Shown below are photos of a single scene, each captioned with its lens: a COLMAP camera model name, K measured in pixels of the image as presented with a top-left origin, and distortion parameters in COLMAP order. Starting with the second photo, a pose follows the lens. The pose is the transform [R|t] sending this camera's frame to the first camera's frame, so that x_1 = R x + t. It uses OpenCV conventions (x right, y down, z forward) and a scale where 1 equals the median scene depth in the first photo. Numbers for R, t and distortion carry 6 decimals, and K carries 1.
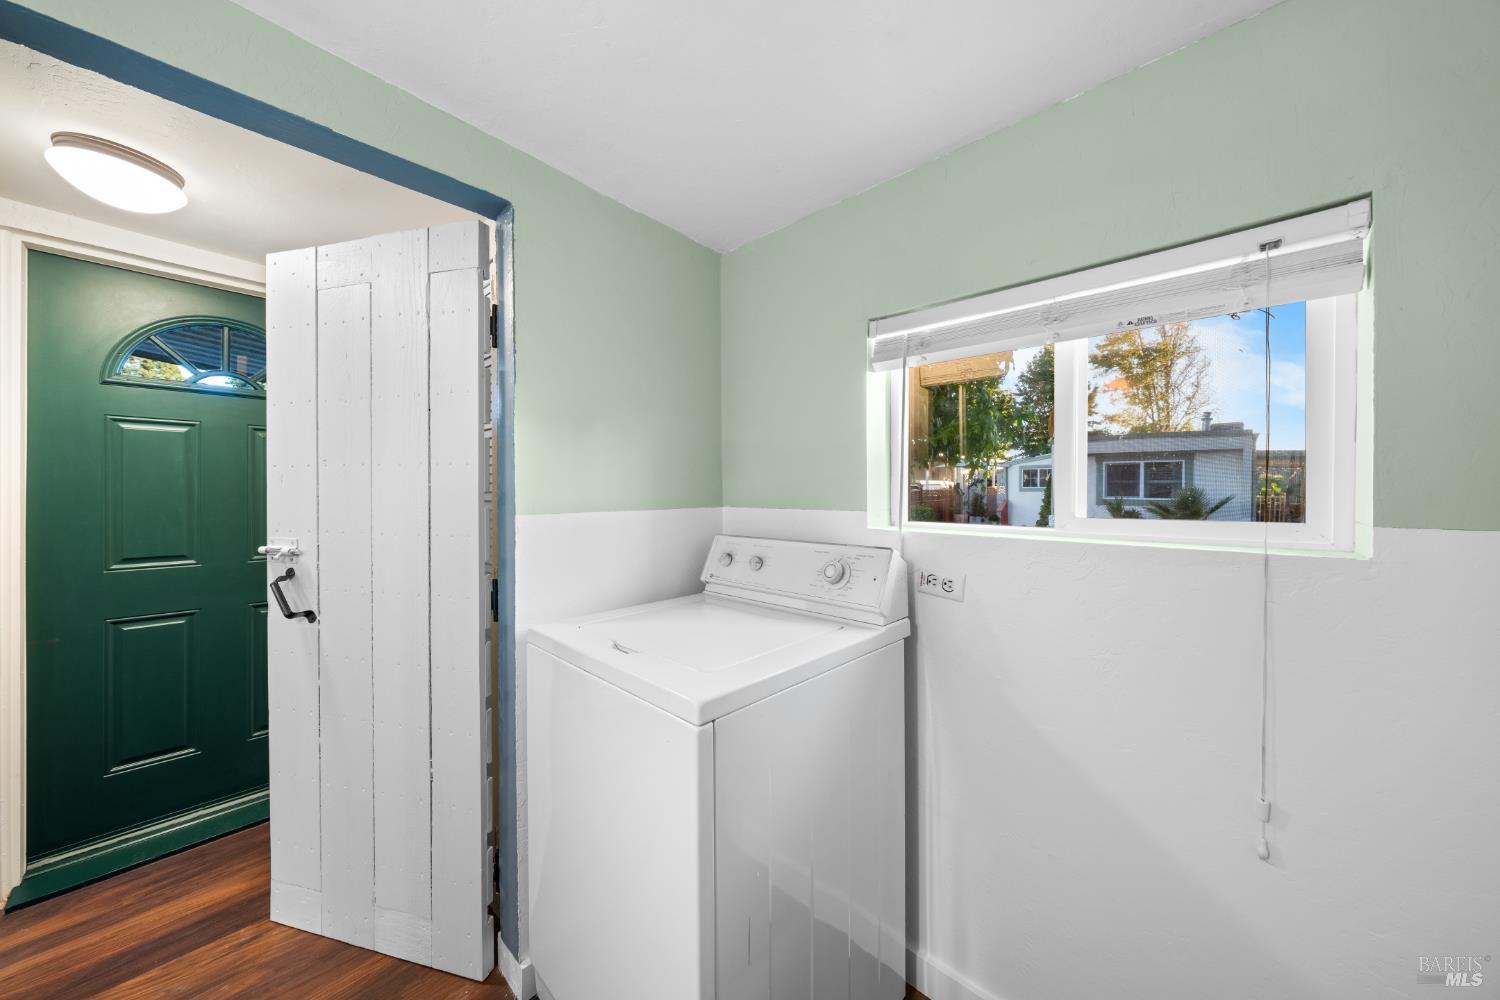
lens RADIAL K [[516.6, 0, 745.8], [0, 516.6, 483.6], [0, 0, 1]] dist [-0.001564, -0.000138]
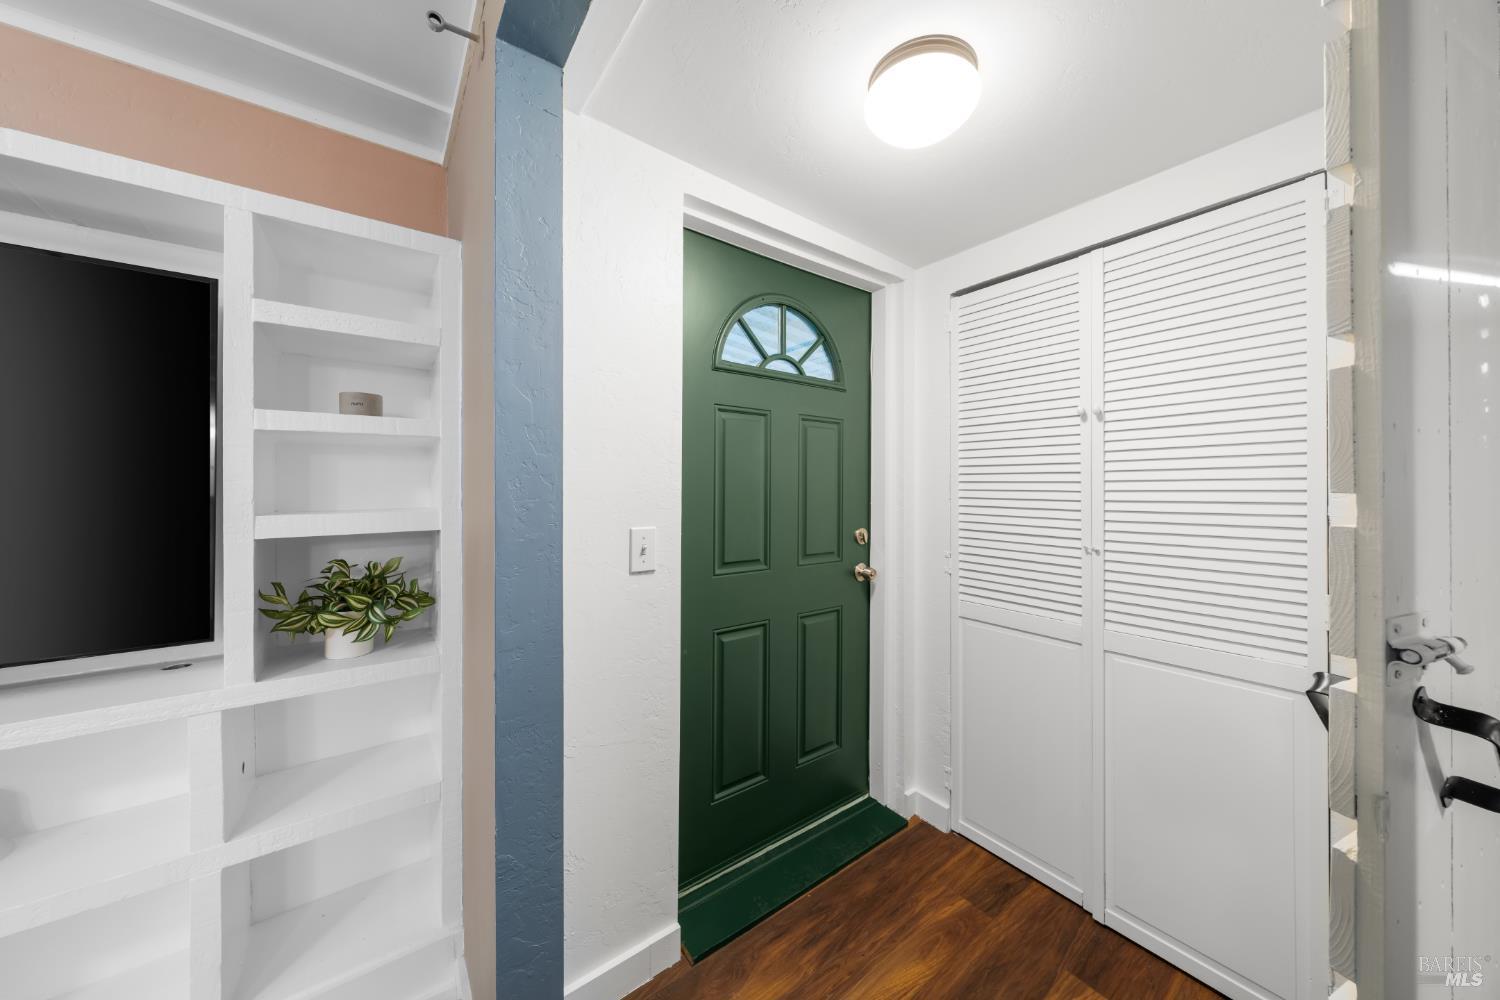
lens RADIAL K [[516.6, 0, 745.8], [0, 516.6, 483.6], [0, 0, 1]] dist [-0.001564, -0.000138]
pose [[0.984156, 0.003135, -0.177277, -1.138763], [-0.004316, 0.999971, -0.006281, 0.017001], [0.177253, 0.006946, 0.984141, 0.134925]]
